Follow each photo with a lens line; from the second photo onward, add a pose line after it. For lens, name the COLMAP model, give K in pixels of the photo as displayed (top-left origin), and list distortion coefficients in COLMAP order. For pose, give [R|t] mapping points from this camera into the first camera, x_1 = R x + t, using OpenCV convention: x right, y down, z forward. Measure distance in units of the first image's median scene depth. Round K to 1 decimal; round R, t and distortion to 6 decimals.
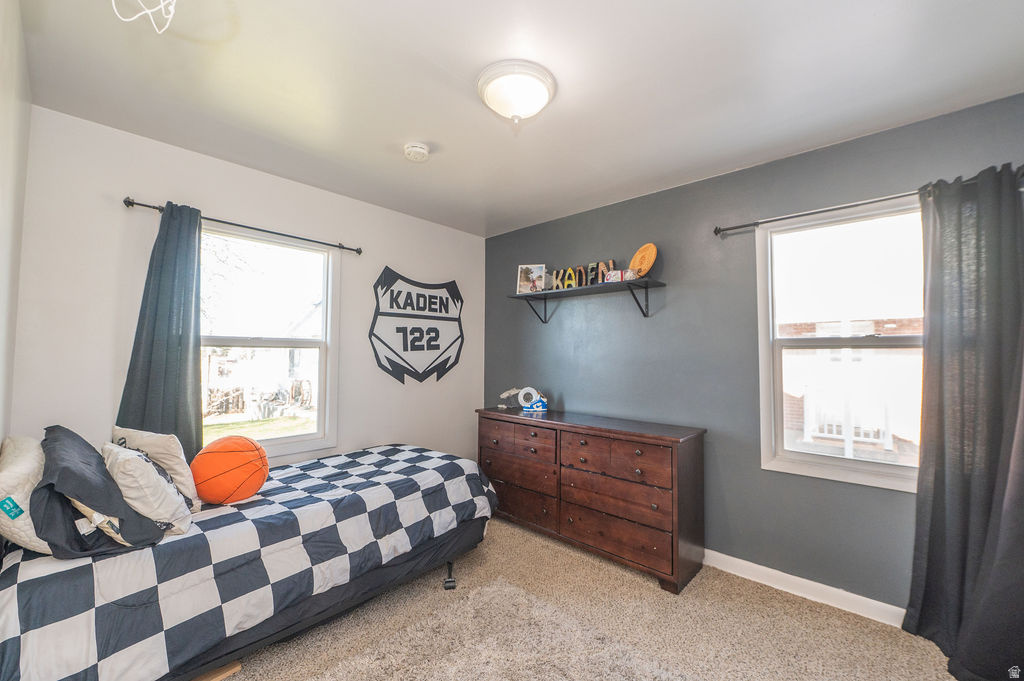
lens RADIAL K [[412.3, 0, 515.7], [0, 412.3, 335.7], [0, 0, 1]] dist [-0.001595, -0.000280]
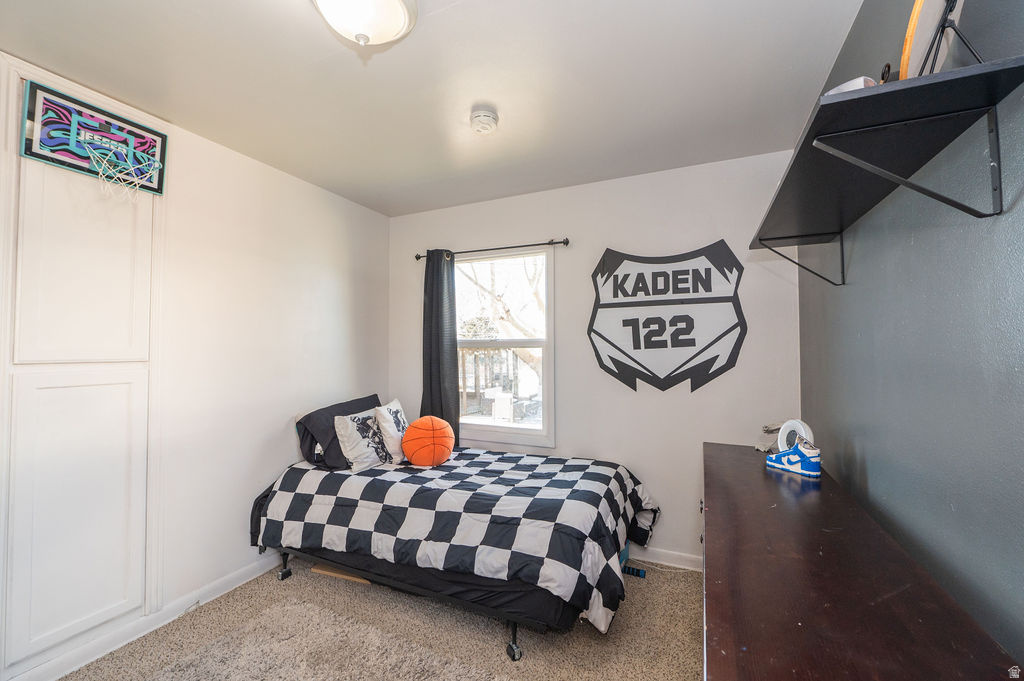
lens RADIAL K [[412.3, 0, 515.7], [0, 412.3, 335.7], [0, 0, 1]] dist [-0.001595, -0.000280]
pose [[0.302375, -0.038005, -0.952431, 0.415197], [0.048264, 0.998534, -0.024522, 0.020090], [0.951966, -0.038553, 0.303766, 0.546365]]
